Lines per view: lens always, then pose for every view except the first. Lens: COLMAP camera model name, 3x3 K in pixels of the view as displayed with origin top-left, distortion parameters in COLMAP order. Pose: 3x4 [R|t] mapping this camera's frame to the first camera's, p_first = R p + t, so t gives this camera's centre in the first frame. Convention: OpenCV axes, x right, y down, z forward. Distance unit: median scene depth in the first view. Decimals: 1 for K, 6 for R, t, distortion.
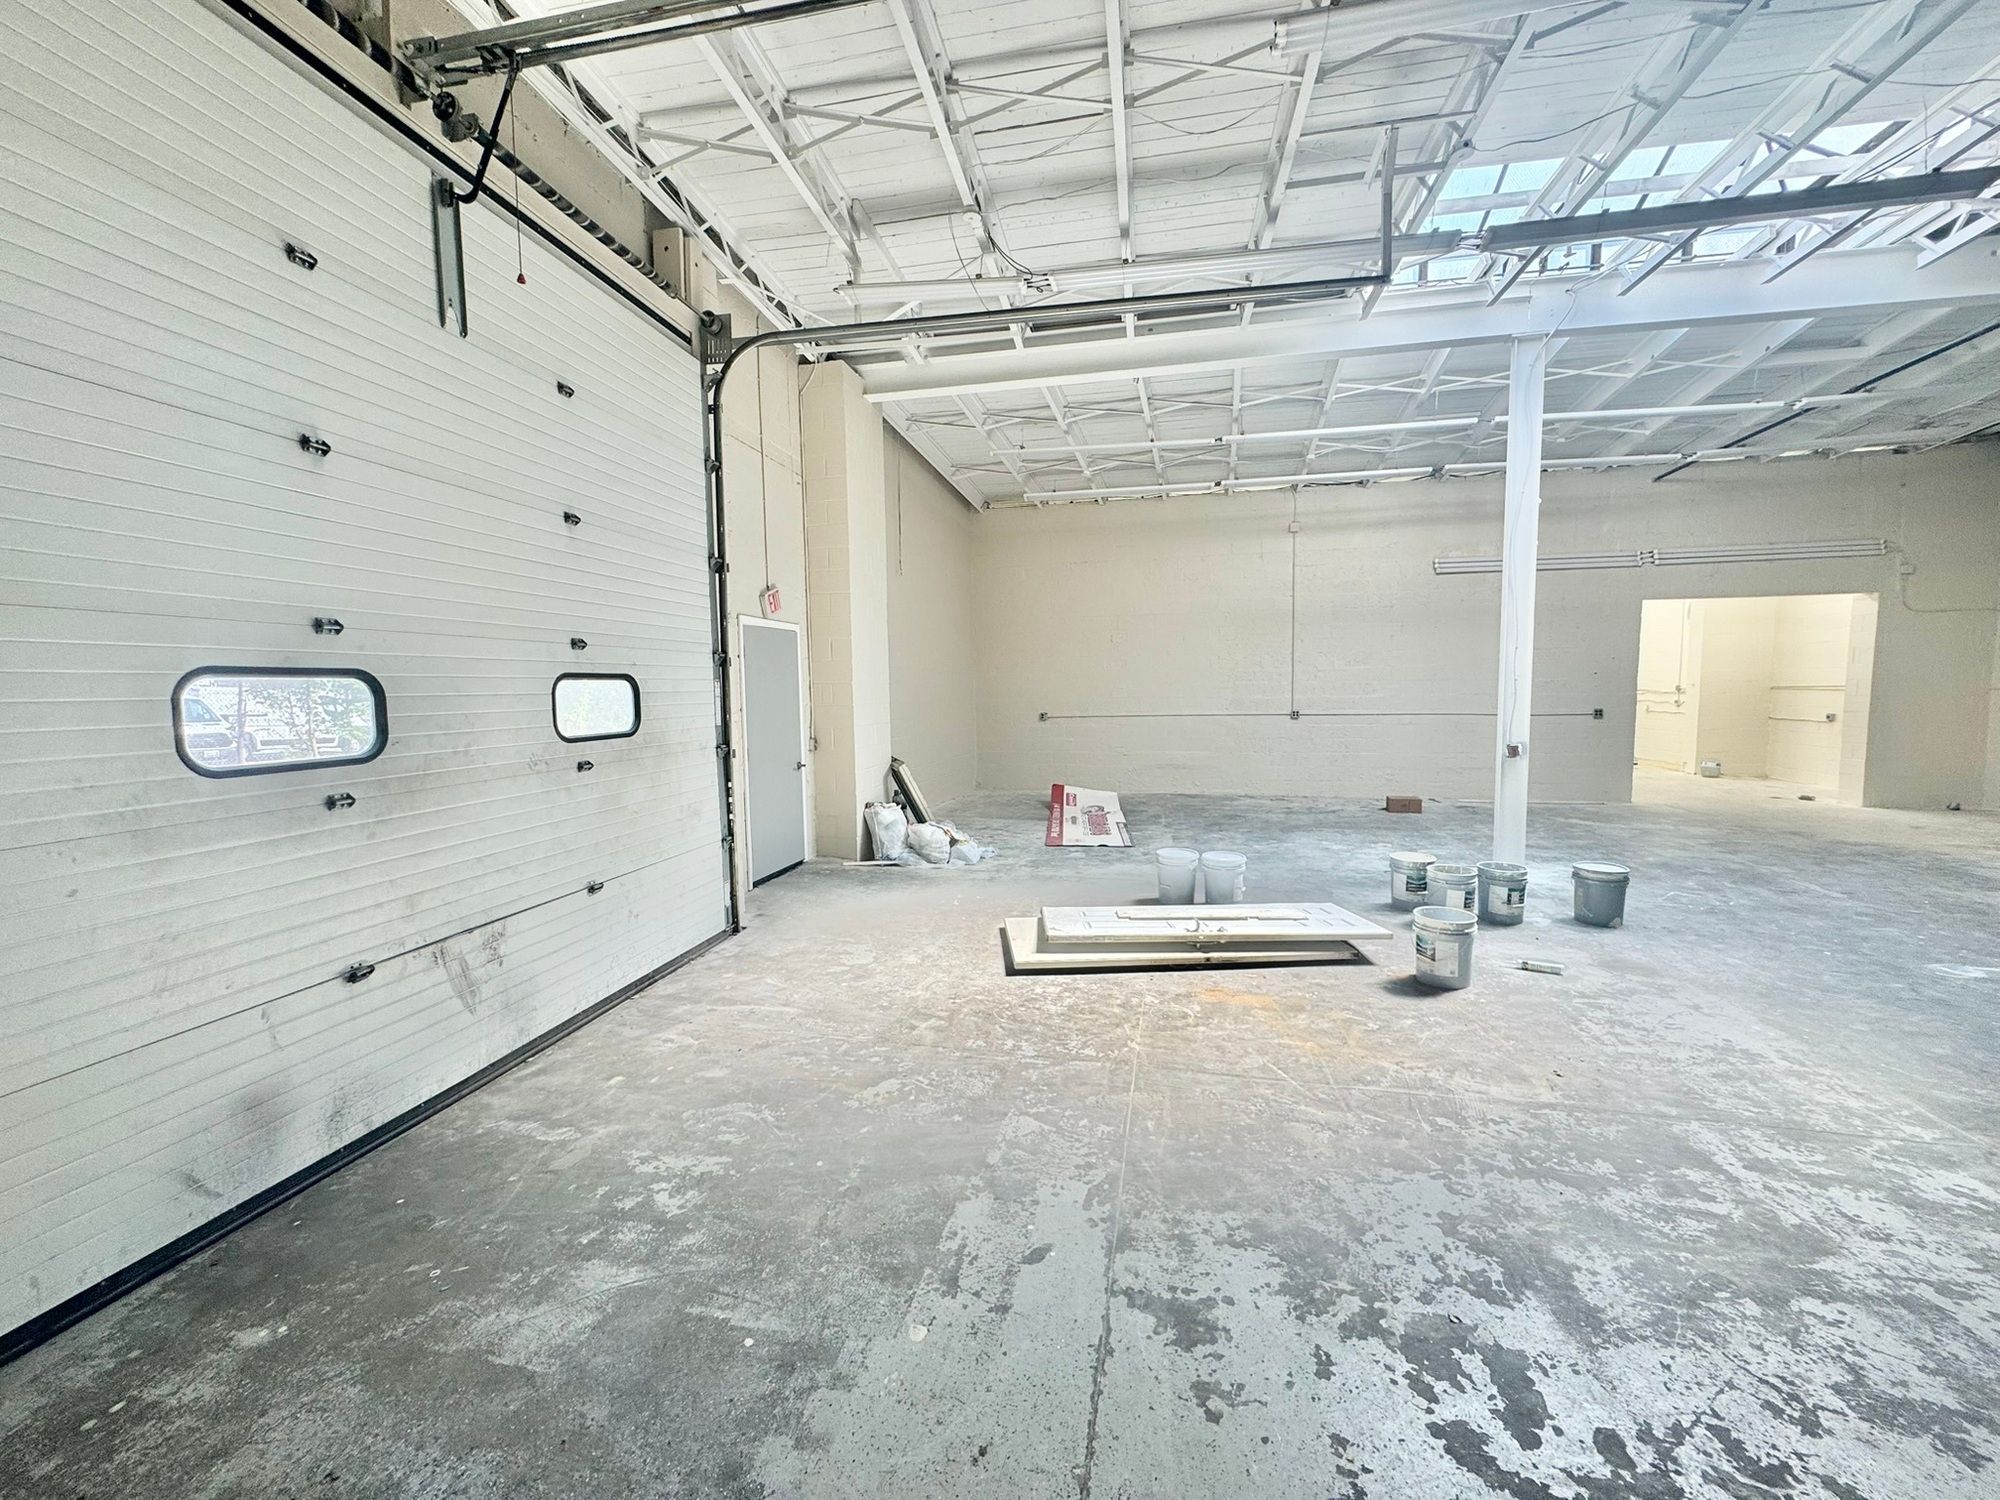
lens RADIAL K [[800.0, 0, 1001.7], [0, 800.0, 752.1], [0, 0, 1]] dist [0.001493, 0.000695]
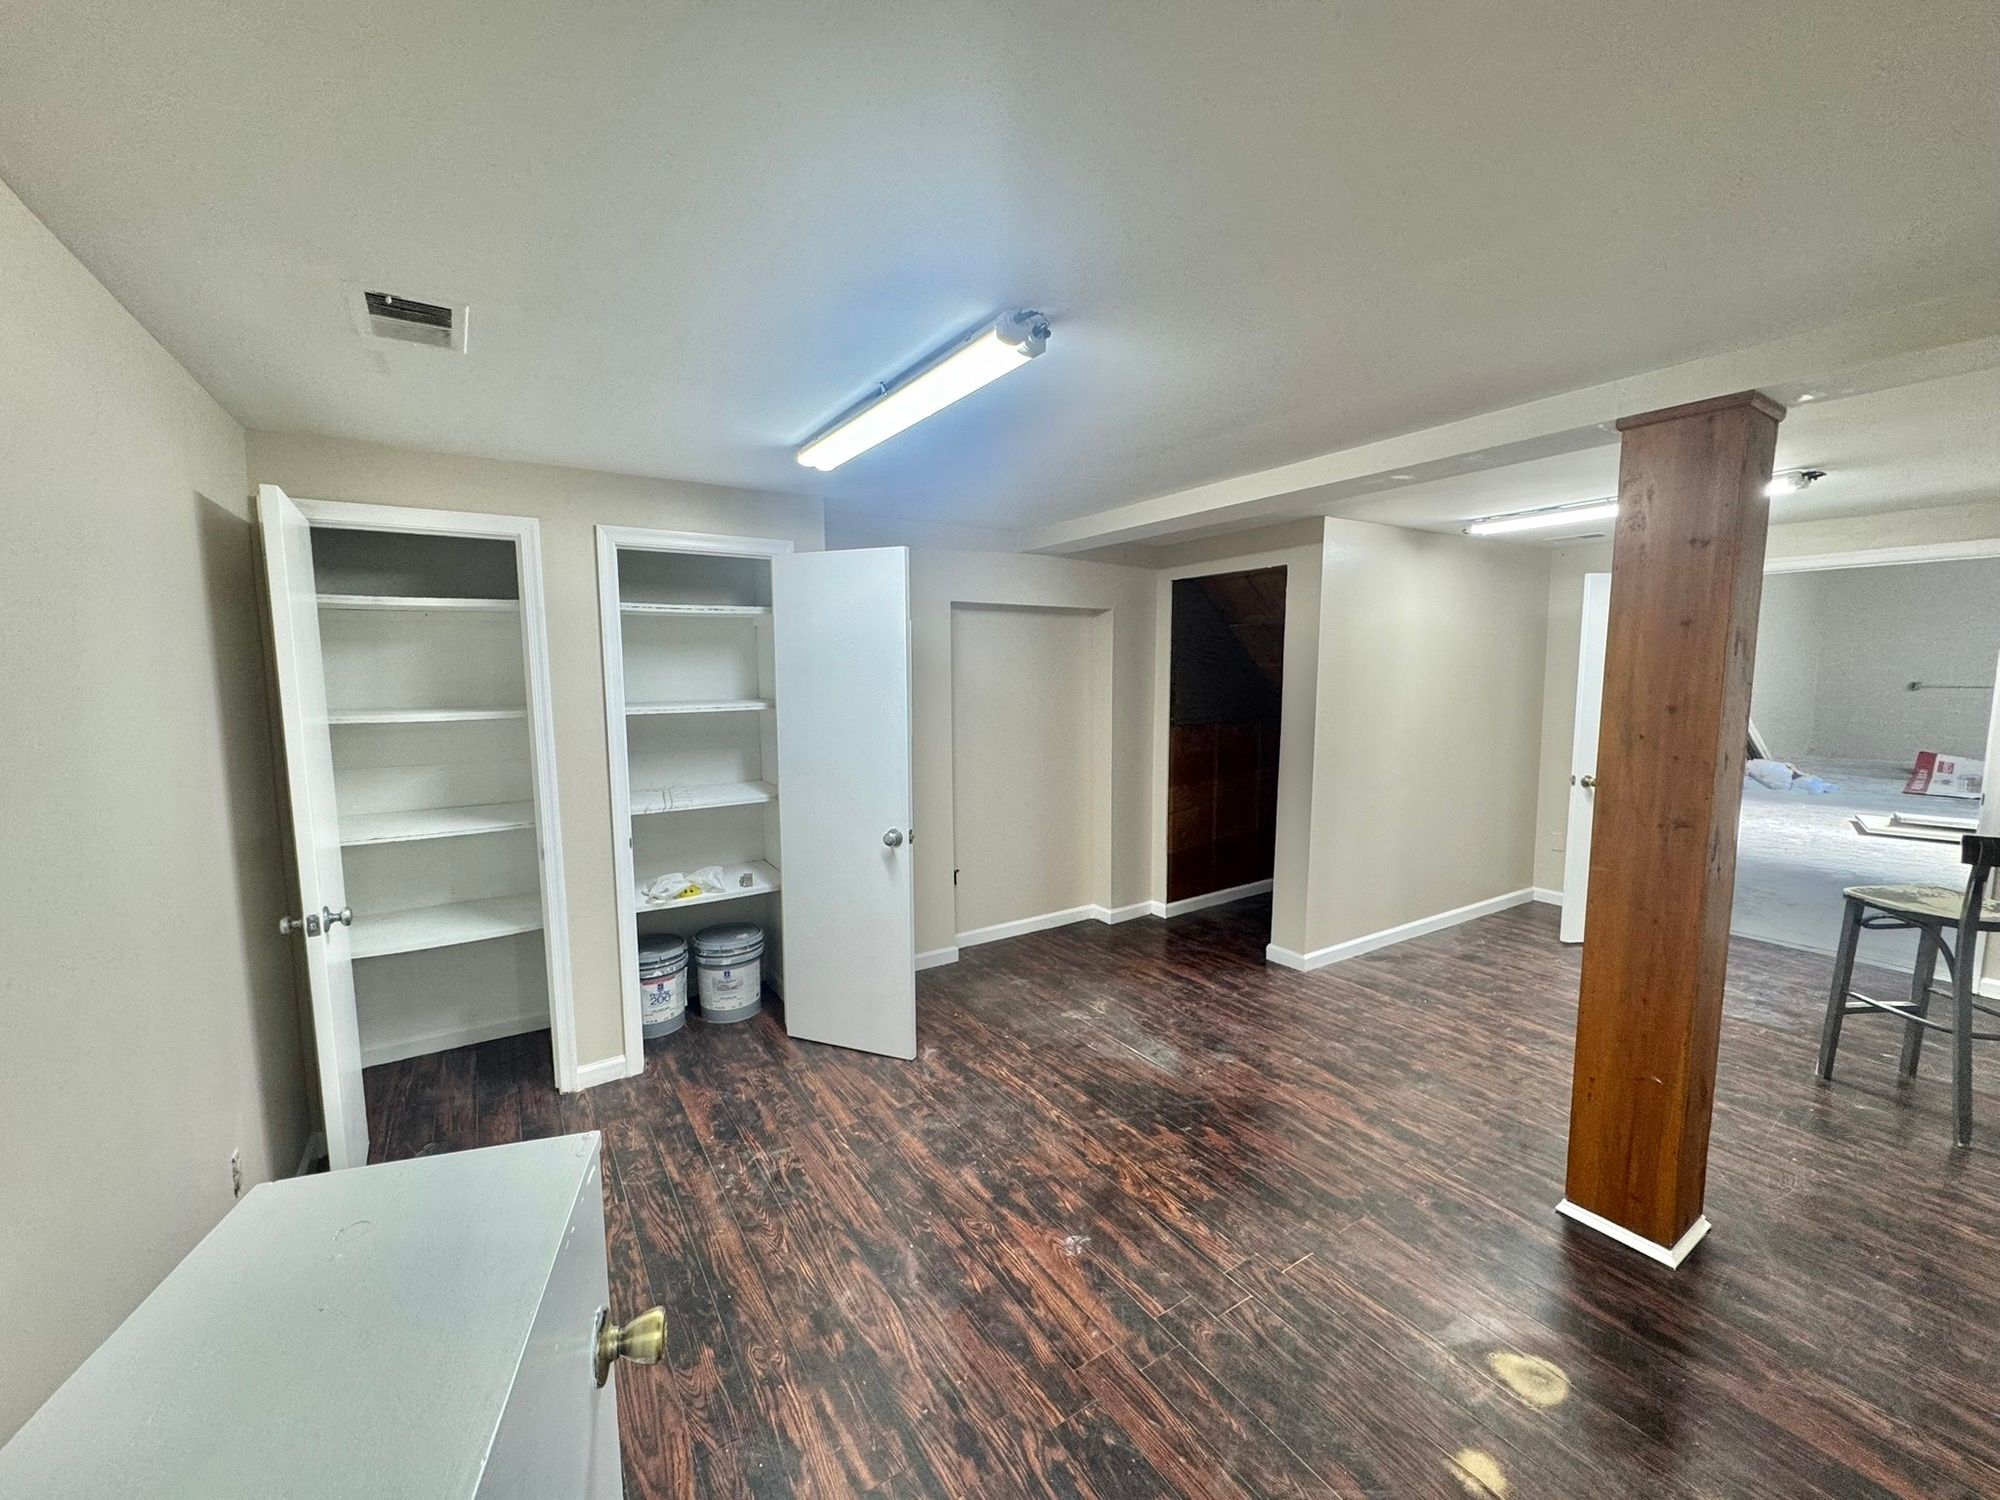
lens RADIAL K [[800.0, 0, 1004.9], [0, 800.0, 753.9], [0, 0, 1]] dist [0.001493, 0.000695]
pose [[0.701356, 0.092608, -0.706769, -0.034815], [-0.062595, 0.995696, 0.068351, 0.053528], [0.710057, -0.003699, 0.704134, -0.618491]]
